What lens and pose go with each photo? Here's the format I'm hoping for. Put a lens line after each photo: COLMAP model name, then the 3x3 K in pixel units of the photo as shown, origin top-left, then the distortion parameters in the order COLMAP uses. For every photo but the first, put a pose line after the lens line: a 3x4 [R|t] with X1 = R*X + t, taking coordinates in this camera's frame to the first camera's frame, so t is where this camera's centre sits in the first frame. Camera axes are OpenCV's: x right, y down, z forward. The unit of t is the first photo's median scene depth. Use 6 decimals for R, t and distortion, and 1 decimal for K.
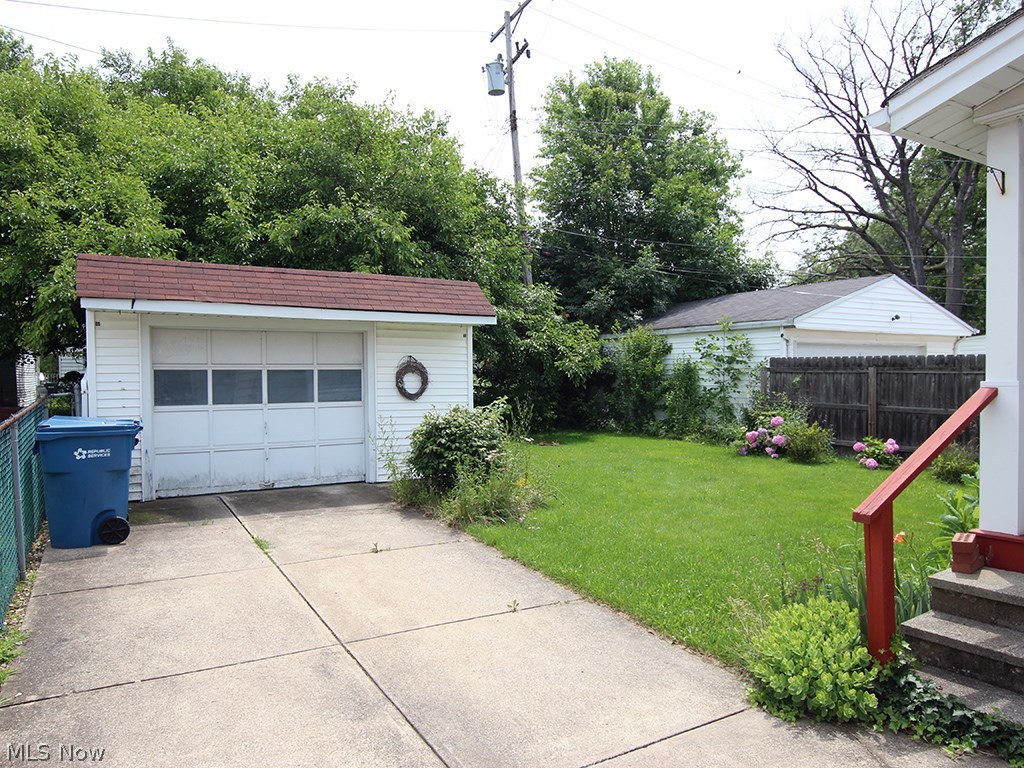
lens RADIAL K [[696.8, 0, 512.3], [0, 696.8, 380.9], [0, 0, 1]] dist [-0.000792, -0.002302]
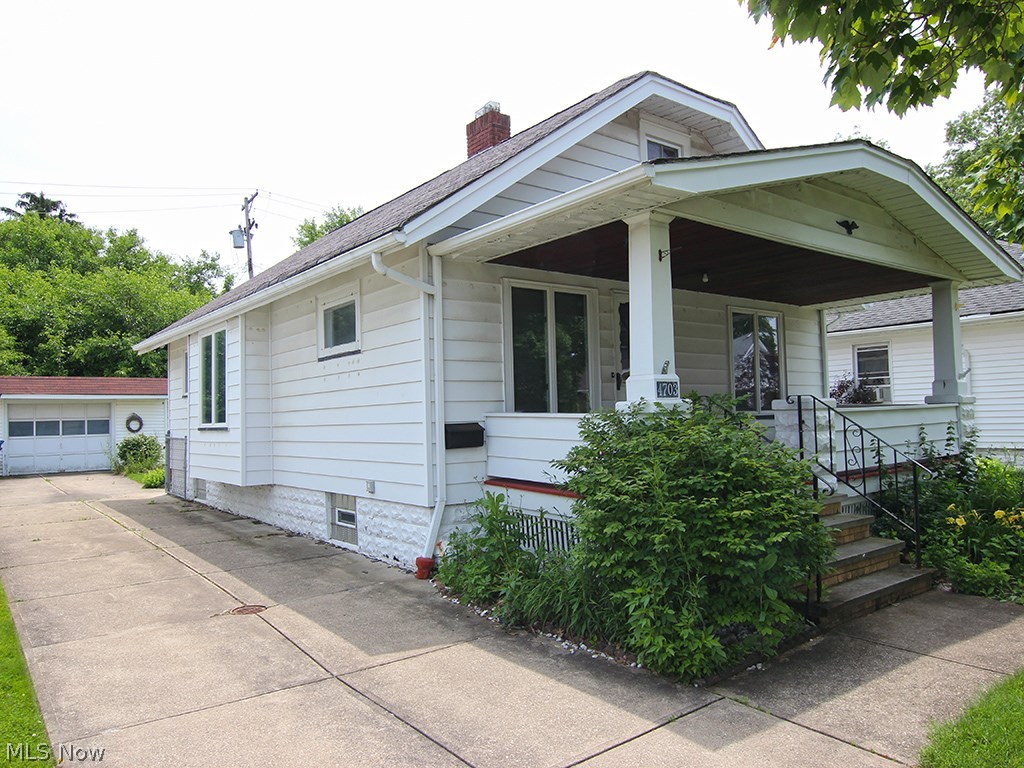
lens RADIAL K [[735.2, 0, 511.8], [0, 735.2, 386.1], [0, 0, 1]] dist [-0.008202, 0.001036]
pose [[0.992297, -0.016252, 0.122809, 0.750369], [0.023285, 0.998156, -0.056055, 0.037100], [-0.121672, 0.058483, 0.990846, -1.437189]]
